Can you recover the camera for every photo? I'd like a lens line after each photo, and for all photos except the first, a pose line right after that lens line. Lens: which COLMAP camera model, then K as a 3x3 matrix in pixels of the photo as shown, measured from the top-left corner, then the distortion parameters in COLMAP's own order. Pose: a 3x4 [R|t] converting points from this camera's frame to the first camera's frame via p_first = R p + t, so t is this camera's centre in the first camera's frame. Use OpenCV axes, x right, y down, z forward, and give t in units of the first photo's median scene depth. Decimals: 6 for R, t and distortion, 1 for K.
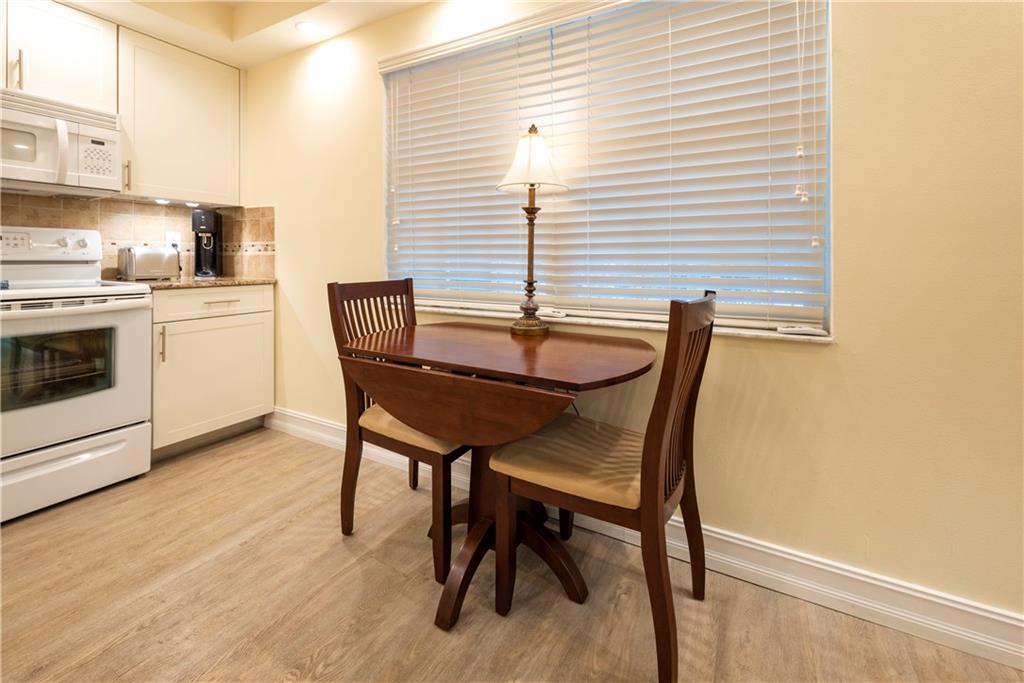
lens RADIAL K [[428.2, 0, 511.2], [0, 428.2, 261.1], [0, 0, 1]] dist [0.000705, 0.000098]
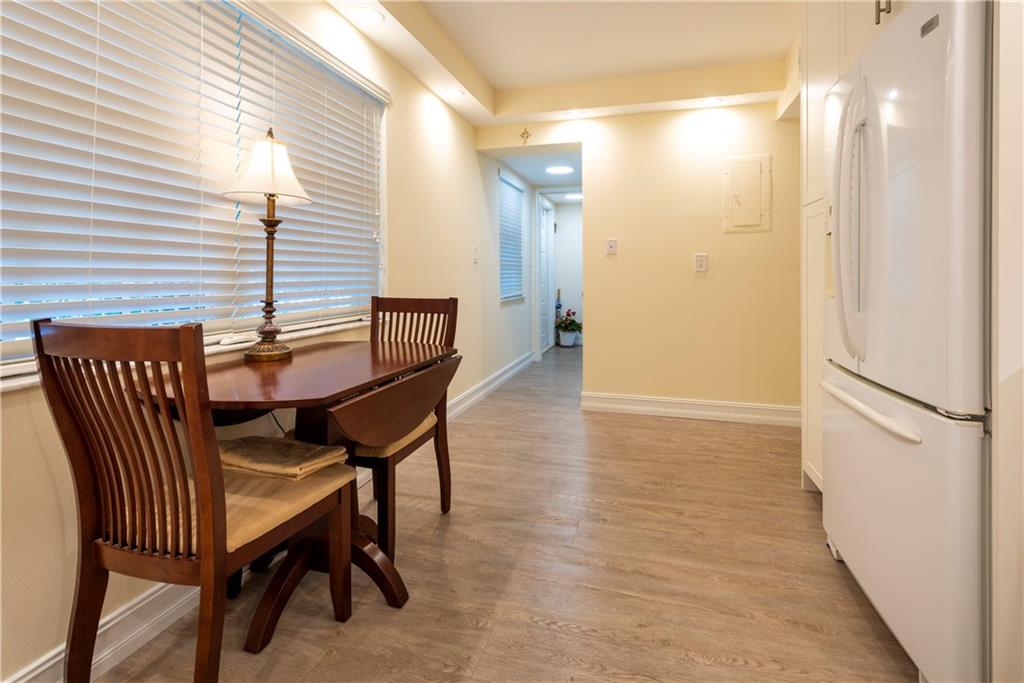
lens RADIAL K [[478.0, 0, 513.2], [0, 478.0, 280.2], [0, 0, 1]] dist [0.000531, 0.000169]
pose [[-0.216763, -0.015671, 0.976099, -1.048979], [0.004725, 0.999843, 0.017101, -0.011825], [-0.976213, 0.008319, -0.216654, 0.716011]]
